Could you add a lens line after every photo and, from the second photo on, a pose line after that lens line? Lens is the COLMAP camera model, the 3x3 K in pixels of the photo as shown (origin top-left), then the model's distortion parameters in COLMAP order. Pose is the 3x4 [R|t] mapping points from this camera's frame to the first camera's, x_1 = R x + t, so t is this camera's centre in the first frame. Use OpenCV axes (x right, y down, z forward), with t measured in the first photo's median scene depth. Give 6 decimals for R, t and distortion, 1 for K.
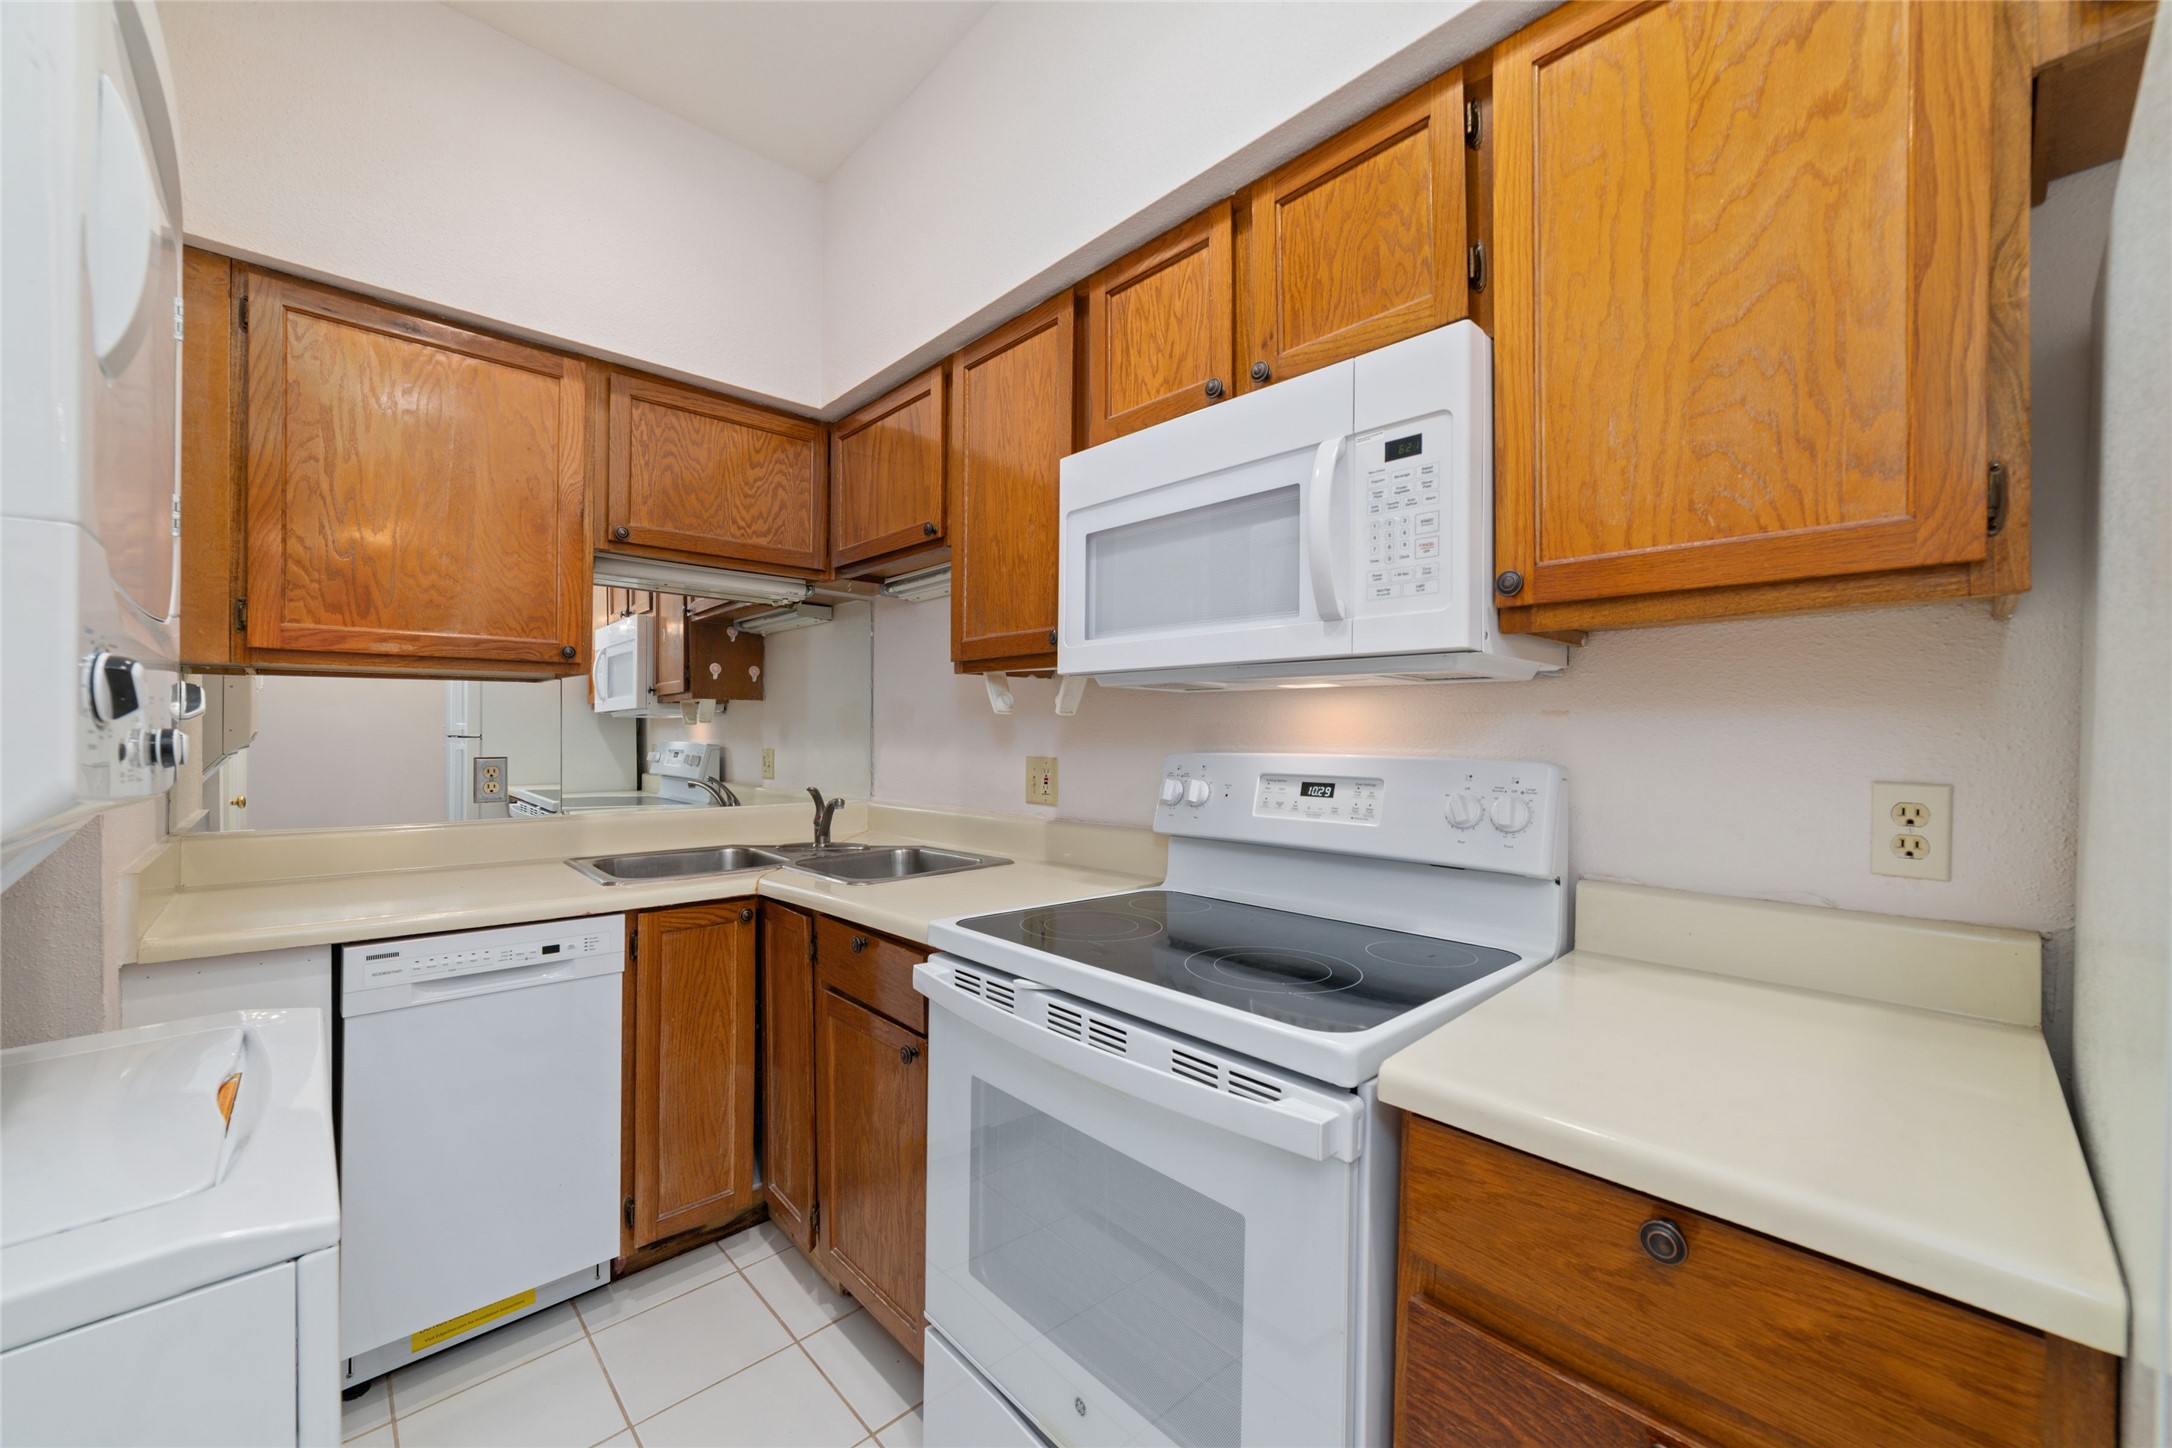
lens RADIAL K [[831.7, 0, 1091.1], [0, 831.7, 732.5], [0, 0, 1]] dist [-0.016995, 0.003045]
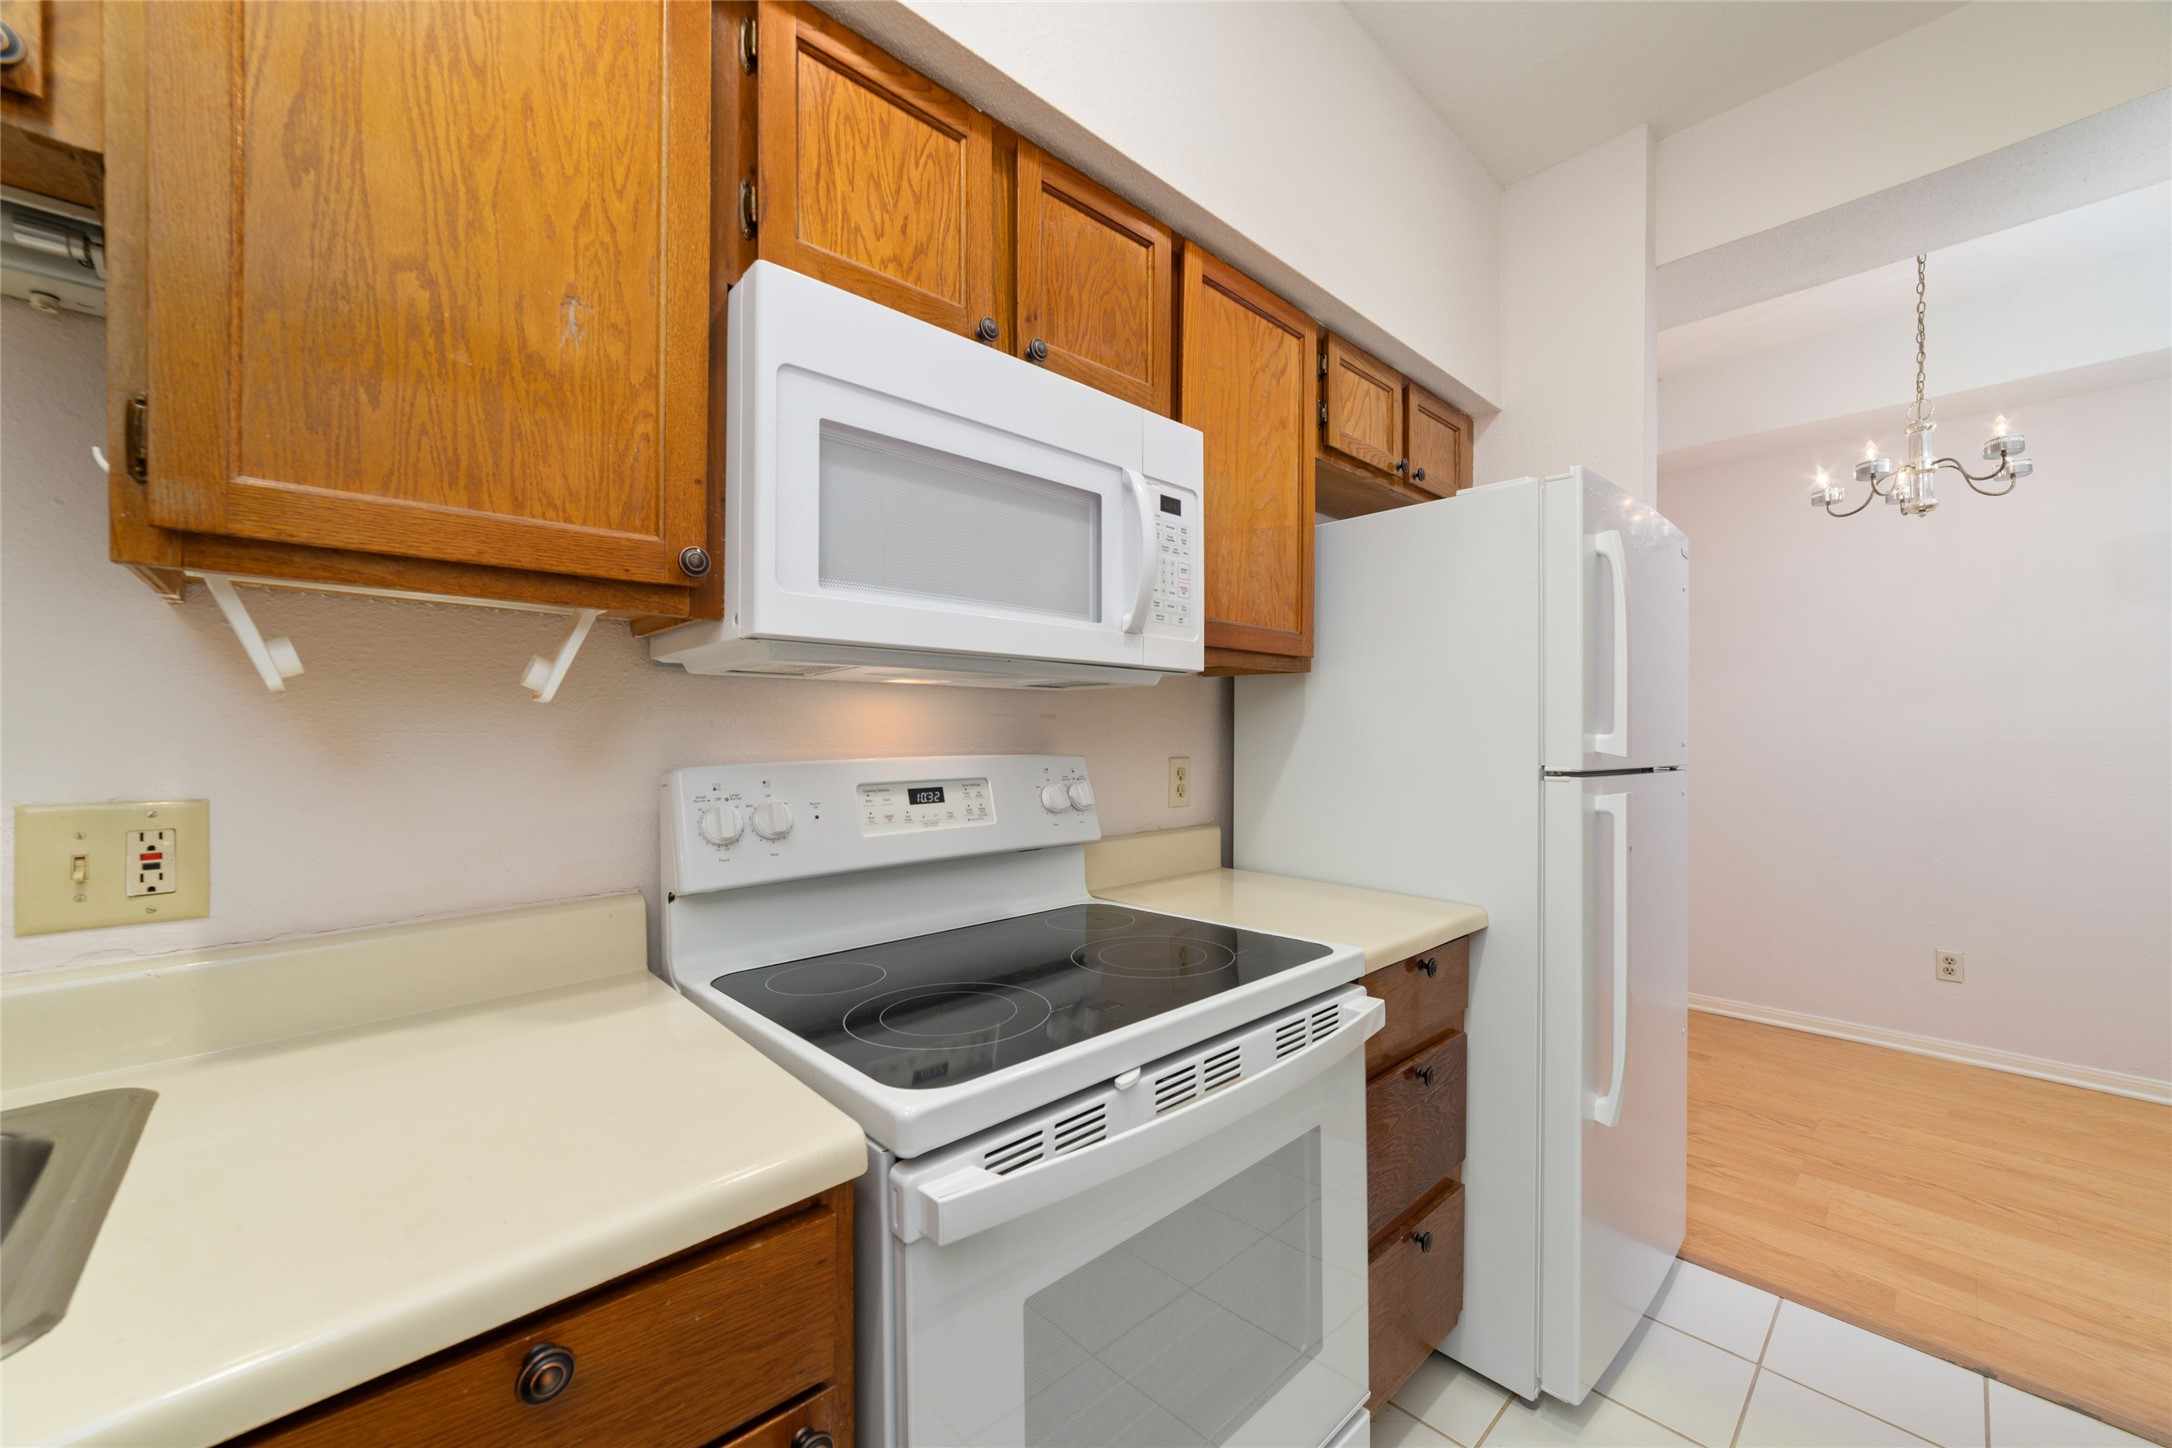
lens RADIAL K [[831.7, 0, 1091.3], [0, 831.7, 730.4], [0, 0, 1]] dist [-0.016995, 0.003045]
pose [[0.002659, -0.003487, 0.999990, -0.665846], [0.000748, 0.999994, 0.003485, -0.006233], [-0.999996, 0.000739, 0.002662, 0.846532]]
